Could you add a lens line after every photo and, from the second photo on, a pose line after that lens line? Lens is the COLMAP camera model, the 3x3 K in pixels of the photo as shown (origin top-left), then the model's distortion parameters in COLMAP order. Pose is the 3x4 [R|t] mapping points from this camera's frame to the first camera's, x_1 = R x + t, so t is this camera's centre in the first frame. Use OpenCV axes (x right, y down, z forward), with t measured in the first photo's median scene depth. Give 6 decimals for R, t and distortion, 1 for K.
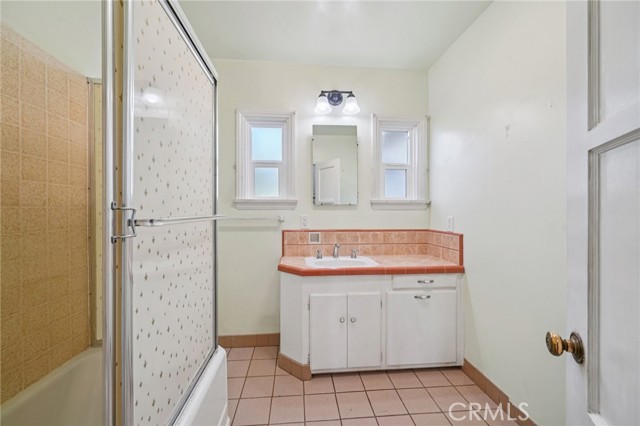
lens RADIAL K [[245.6, 0, 318.6], [0, 245.6, 212.2], [0, 0, 1]] dist [-0.001228, -0.000836]
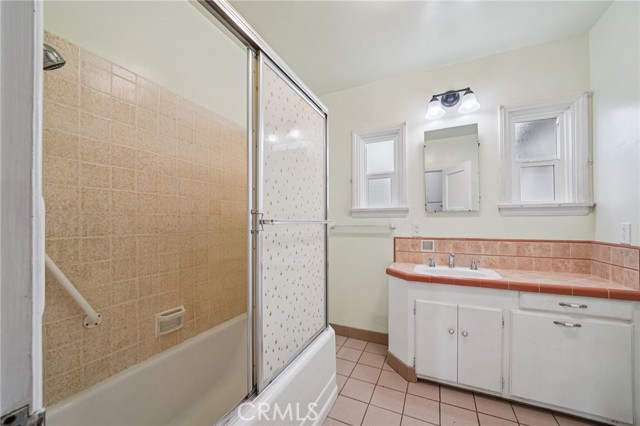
lens RADIAL K [[245.6, 0, 327.0], [0, 245.6, 221.0], [0, 0, 1]] dist [-0.001228, -0.000836]
pose [[0.873412, -0.008969, -0.486899, 0.123922], [0.003770, 0.999925, -0.011656, 0.017608], [0.486967, 0.008345, 0.873381, -0.063312]]
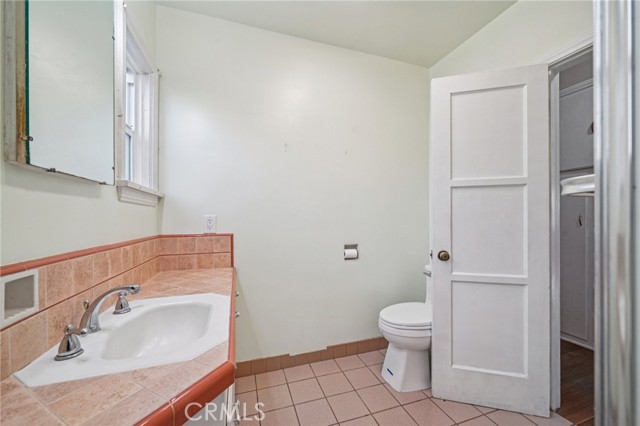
lens RADIAL K [[245.6, 0, 320.1], [0, 245.6, 216.9], [0, 0, 1]] dist [-0.001228, -0.000836]
pose [[-0.239676, 0.005499, 0.970837, -0.395594], [0.010355, 0.999942, -0.003107, 0.031059], [-0.970798, 0.009308, -0.239719, 0.868959]]
